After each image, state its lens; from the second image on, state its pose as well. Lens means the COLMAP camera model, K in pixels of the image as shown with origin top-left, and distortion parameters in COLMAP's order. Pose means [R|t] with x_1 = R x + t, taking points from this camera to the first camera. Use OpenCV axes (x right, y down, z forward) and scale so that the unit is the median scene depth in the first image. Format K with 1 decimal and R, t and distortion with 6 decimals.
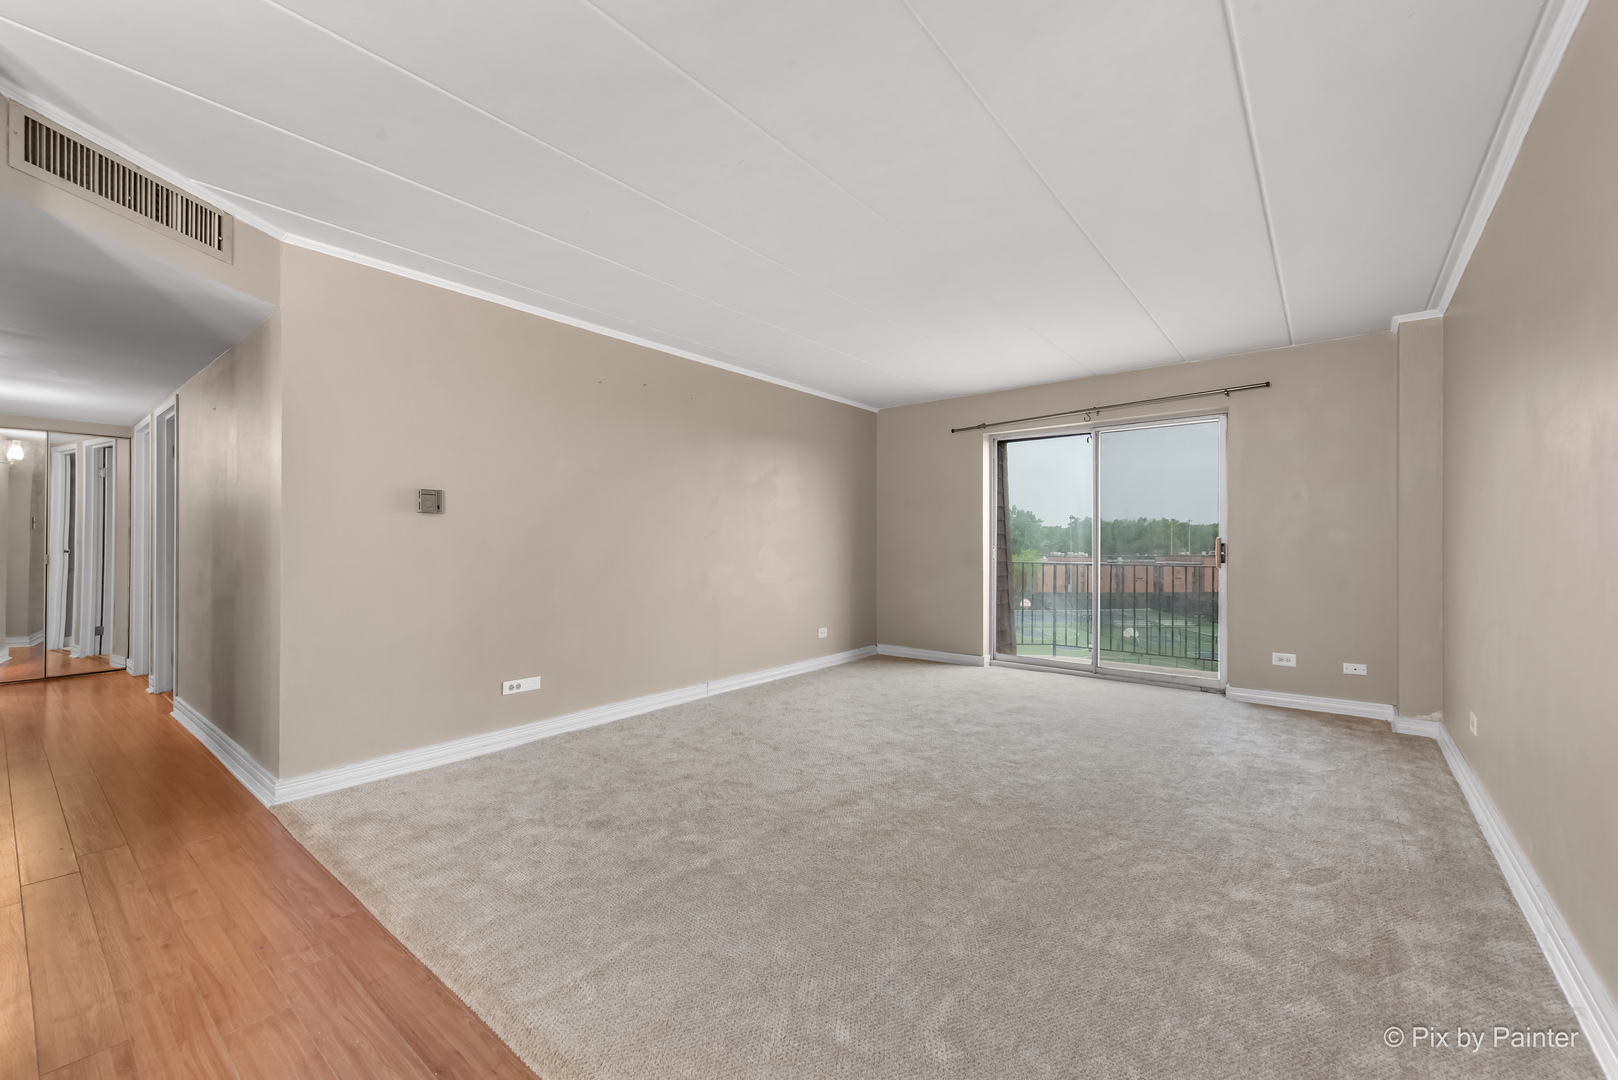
lens RADIAL K [[647.7, 0, 815.6], [0, 647.7, 537.6], [0, 0, 1]] dist [0.015103, -0.002676]
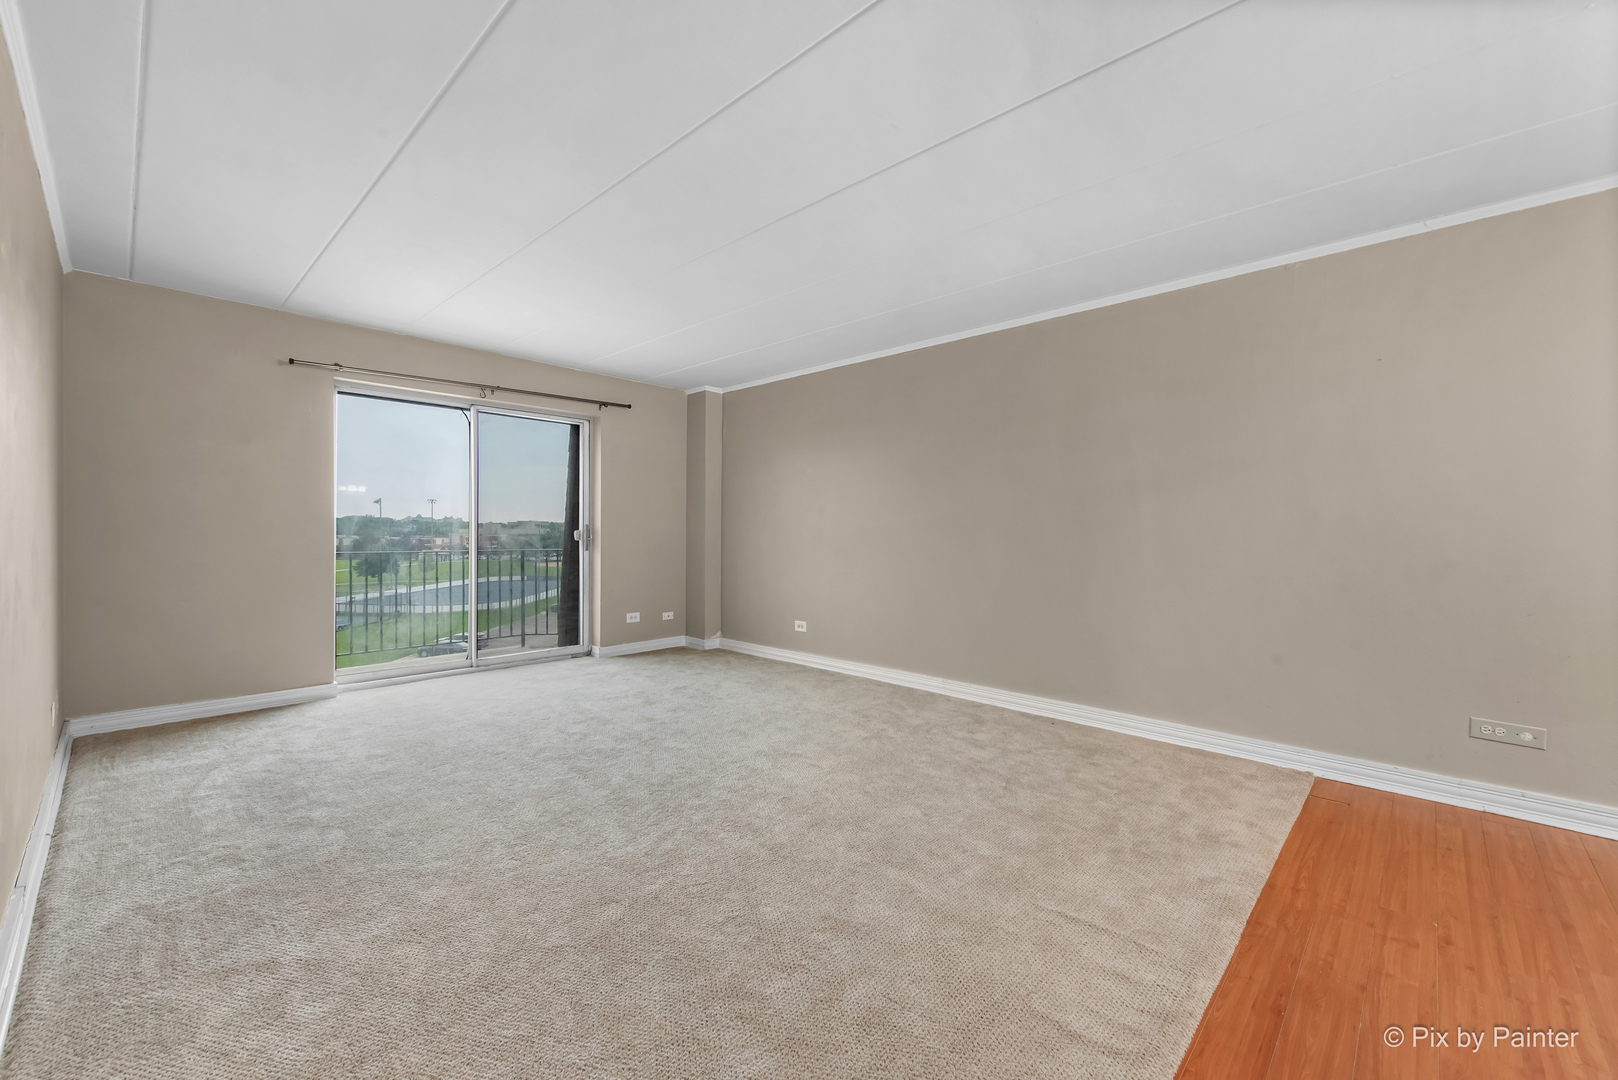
lens RADIAL K [[647.7, 0, 793.7], [0, 647.7, 543.1], [0, 0, 1]] dist [0.015103, -0.002676]
pose [[0.100679, -0.021175, 0.994694, -0.893907], [-0.013647, 0.999650, 0.022662, 0.002318], [-0.994825, -0.015857, 0.100355, 0.880018]]
